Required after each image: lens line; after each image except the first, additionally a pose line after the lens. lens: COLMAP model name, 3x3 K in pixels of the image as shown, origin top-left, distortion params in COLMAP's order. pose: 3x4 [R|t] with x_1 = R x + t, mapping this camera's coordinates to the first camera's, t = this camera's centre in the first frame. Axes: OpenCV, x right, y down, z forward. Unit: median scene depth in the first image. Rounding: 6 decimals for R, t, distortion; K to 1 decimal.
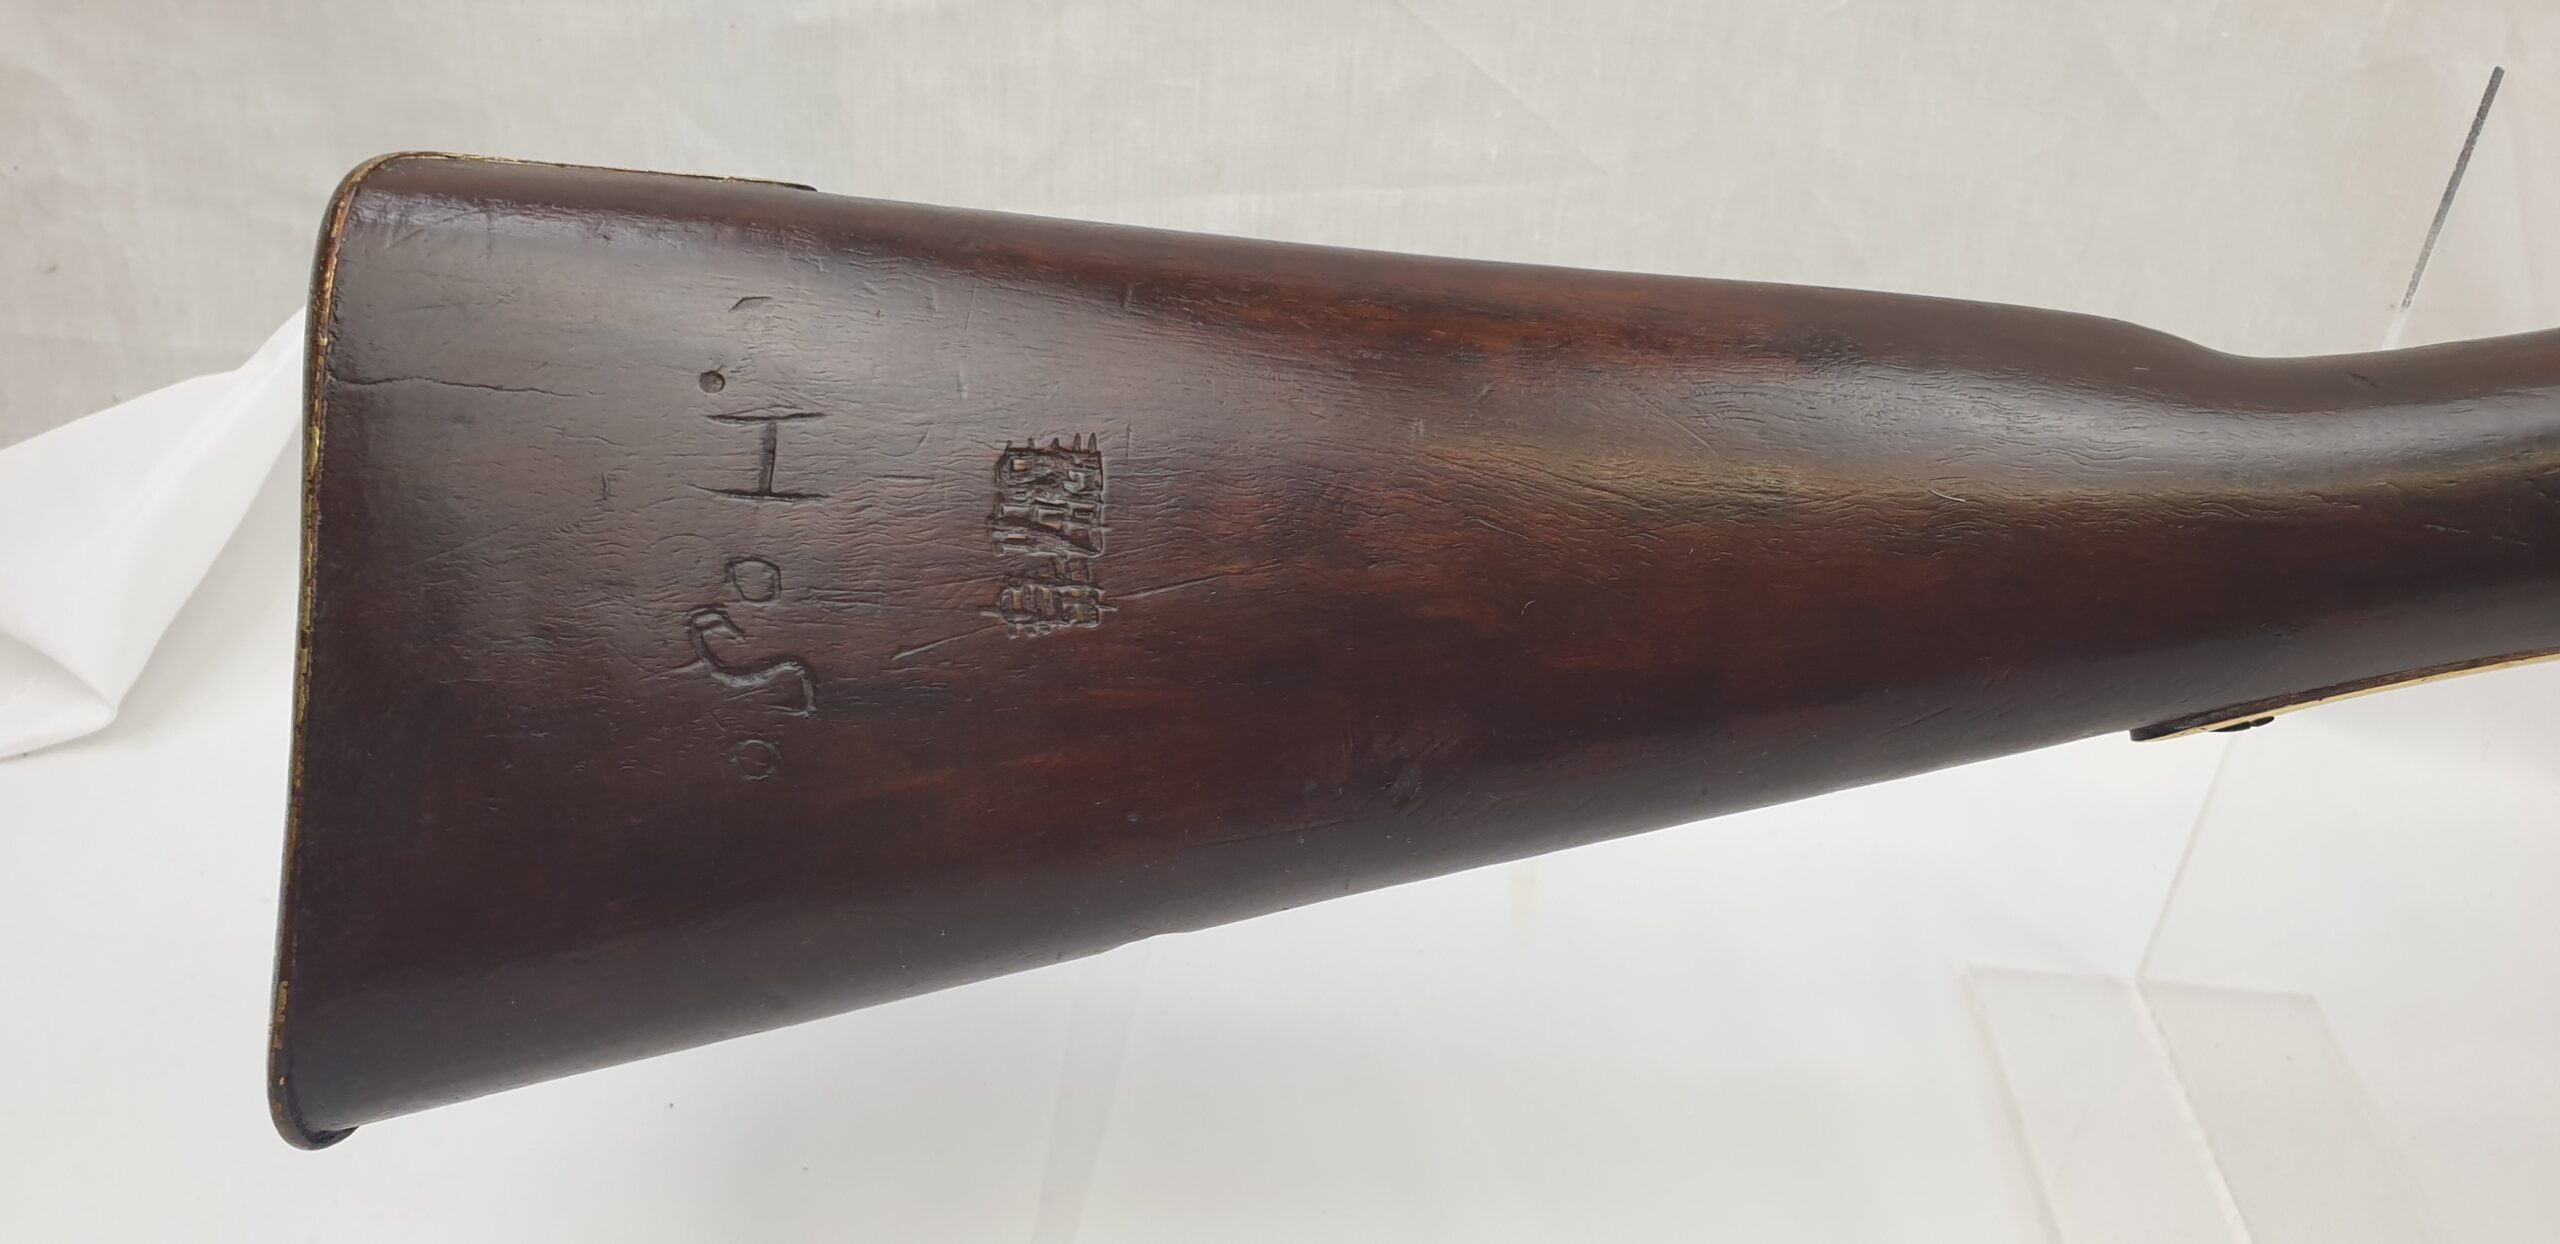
lens RADIAL K [[1755.9, 0, 1214.9], [0, 1755.9, 646.4], [0, 0, 1]] dist [-0.001473, -0.009755]
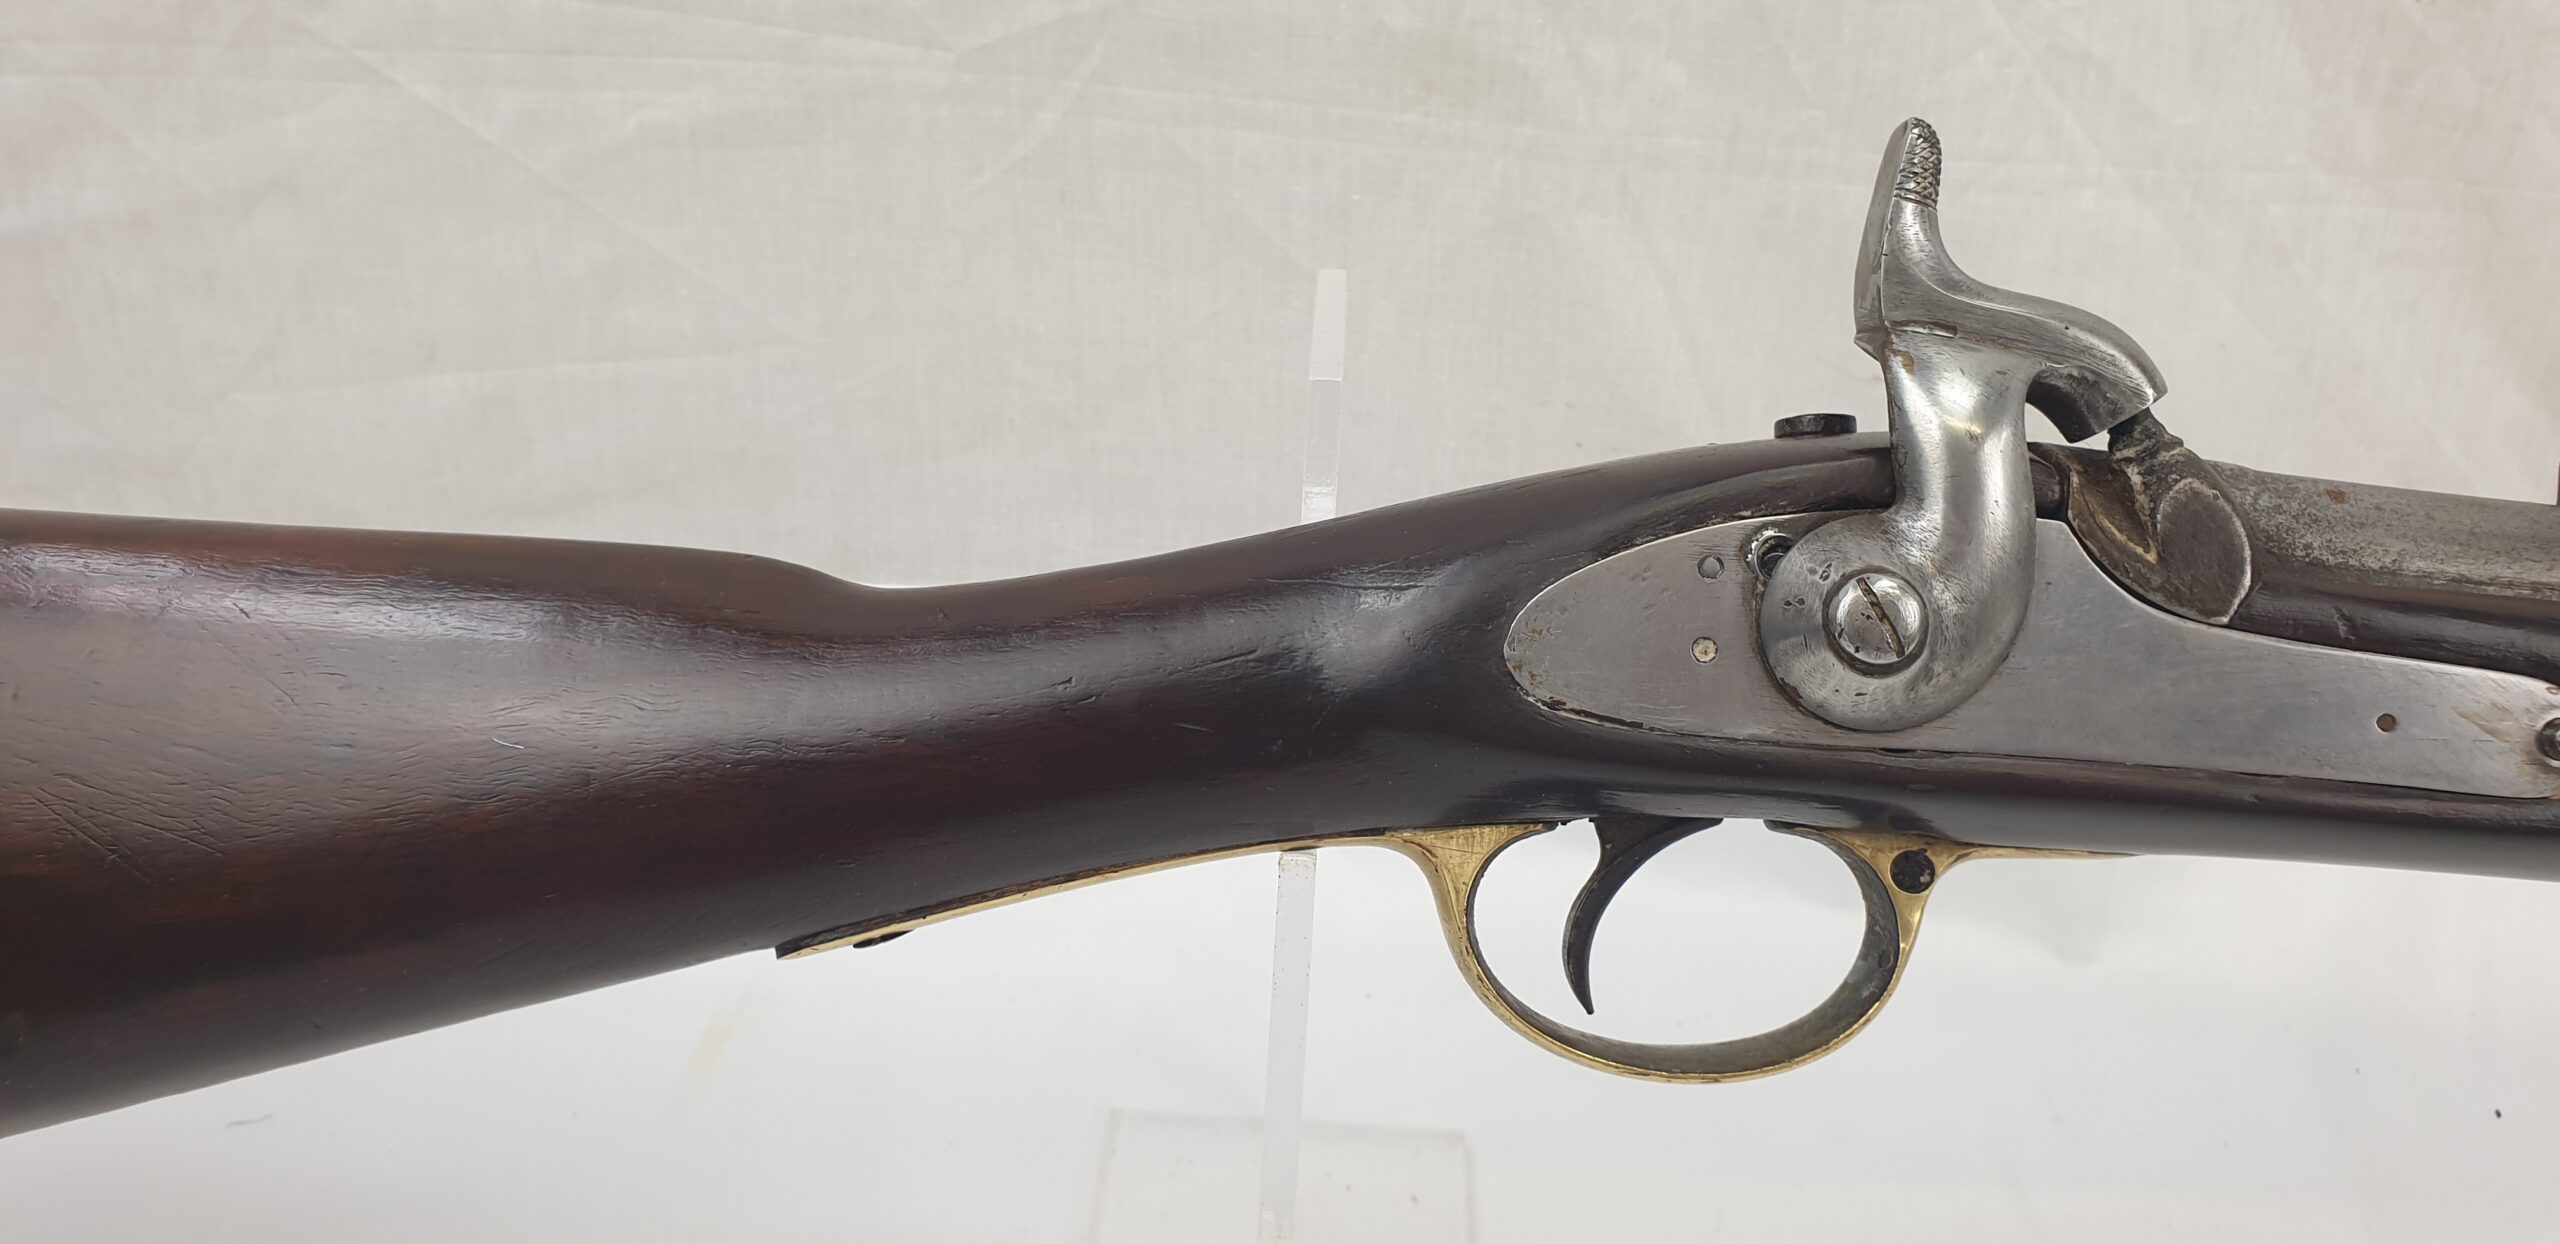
lens RADIAL K [[1755.9, 0, 1258.3], [0, 1755.9, 642.1], [0, 0, 1]] dist [-0.001473, -0.009755]
pose [[0.999486, -0.031951, -0.002761, 0.502930], [0.031879, 0.999222, -0.023226, -0.062038], [0.003500, 0.023126, 0.999726, -0.034011]]
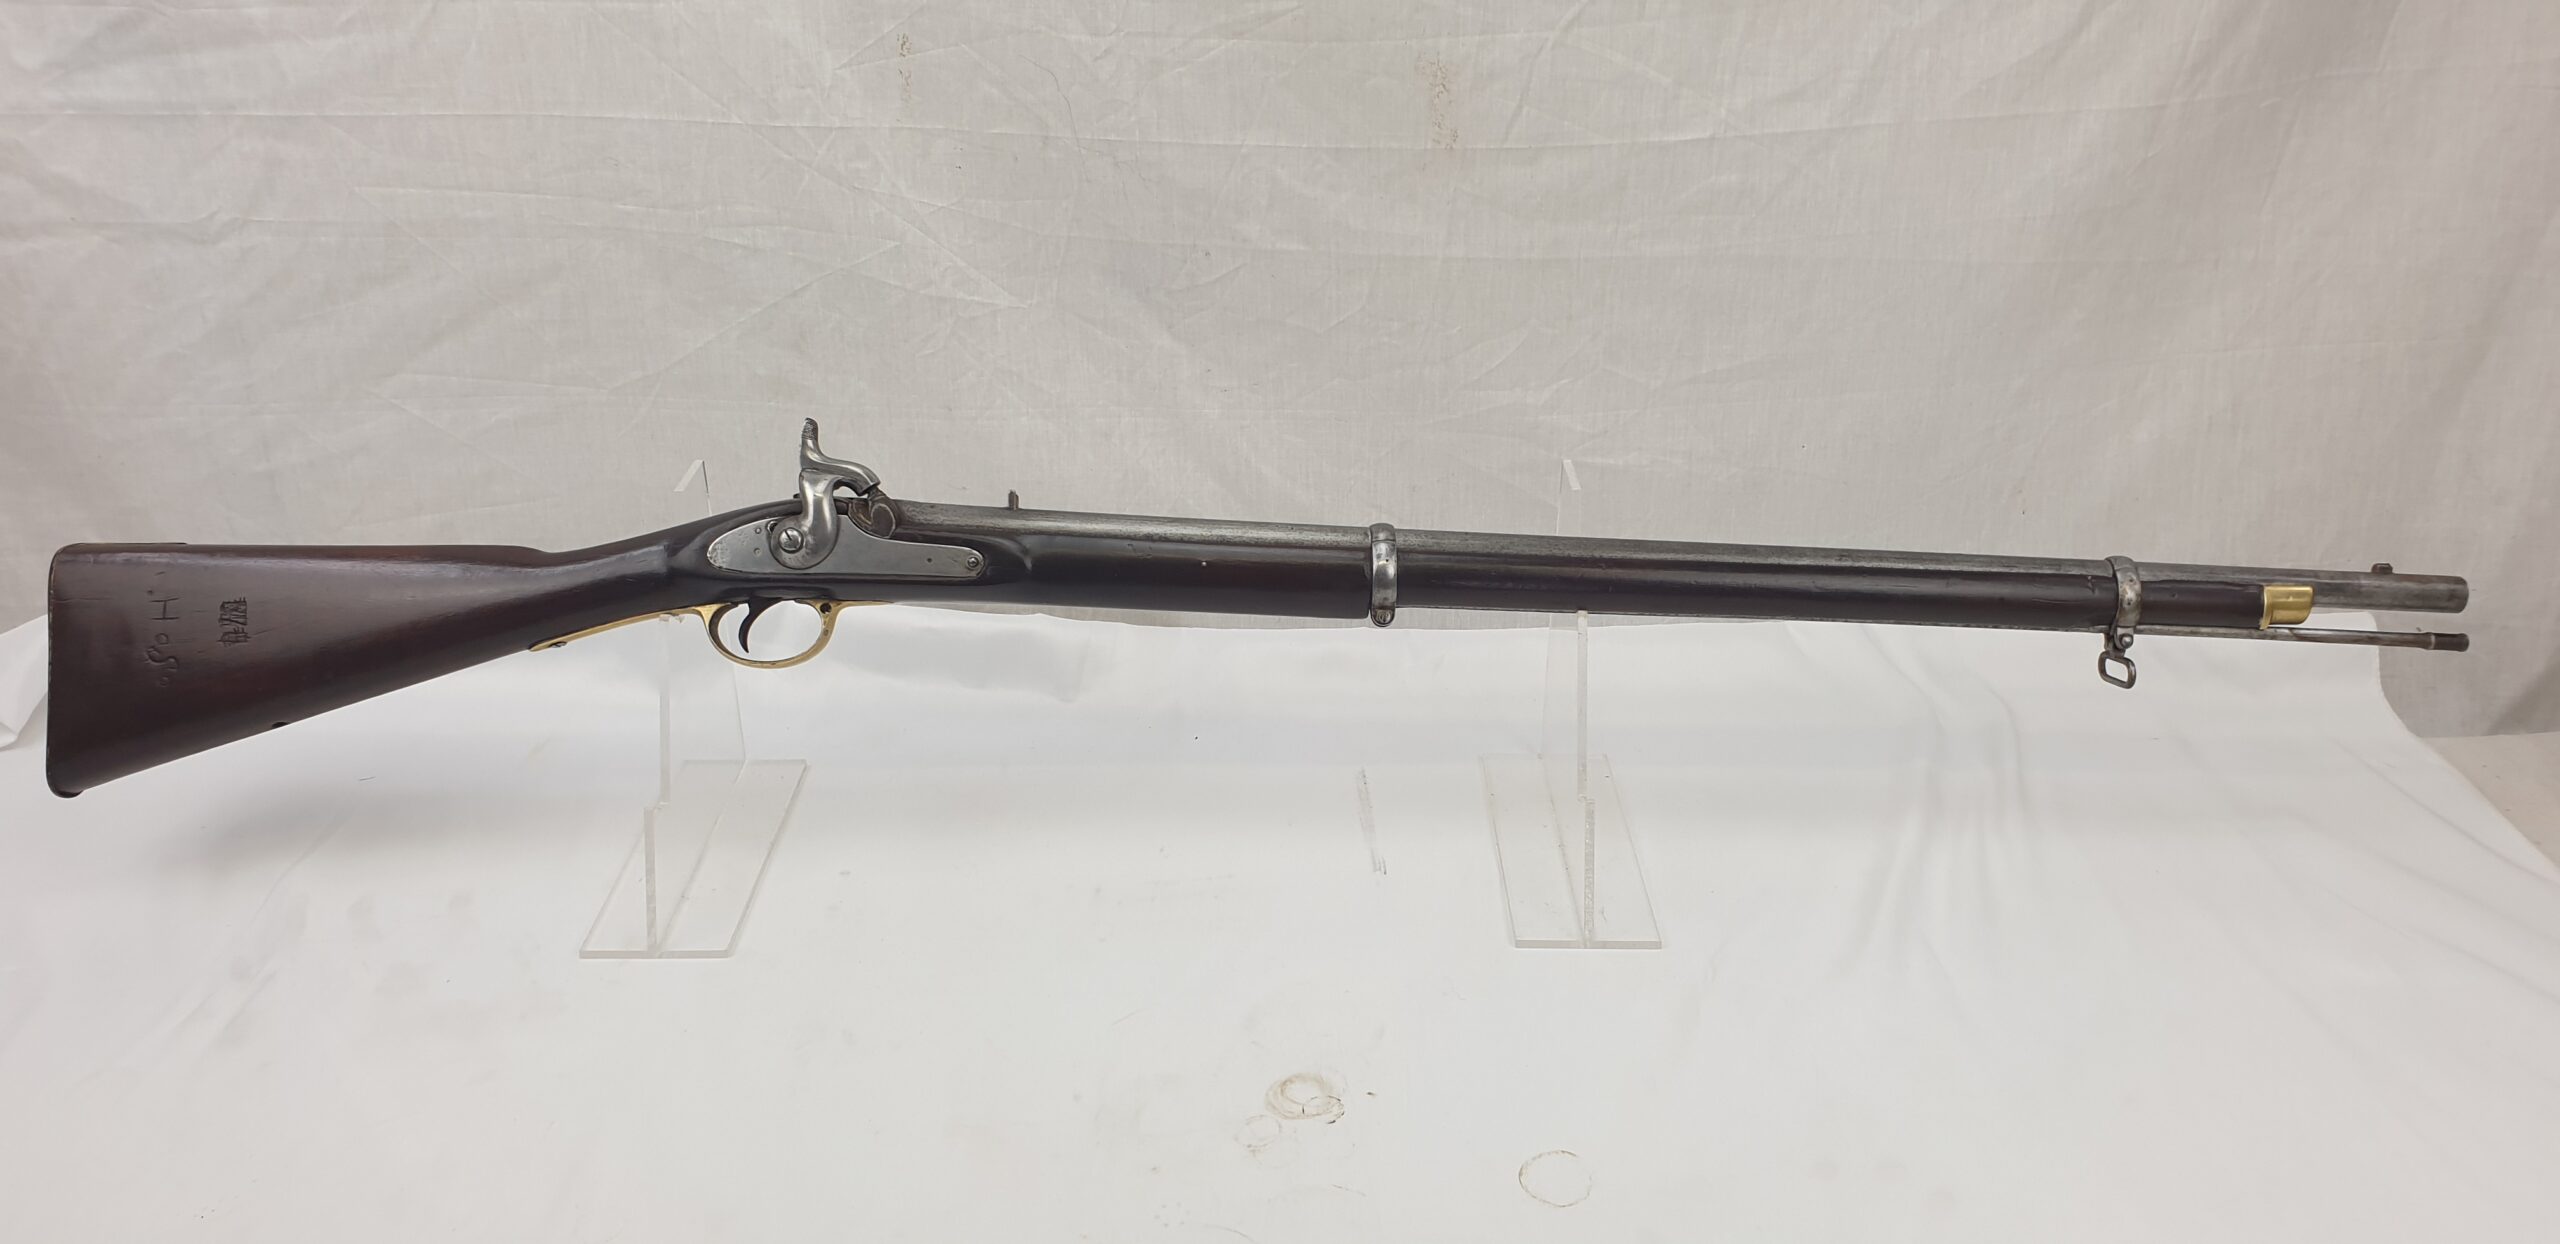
lens RADIAL K [[1755.9, 0, 1300.4], [0, 1755.9, 706.5], [0, 0, 1]] dist [-0.001473, -0.009755]
pose [[0.994984, -0.089987, 0.043698, 1.265283], [0.093220, 0.992536, -0.078635, 0.396563], [-0.036295, 0.082314, 0.995945, -1.822680]]
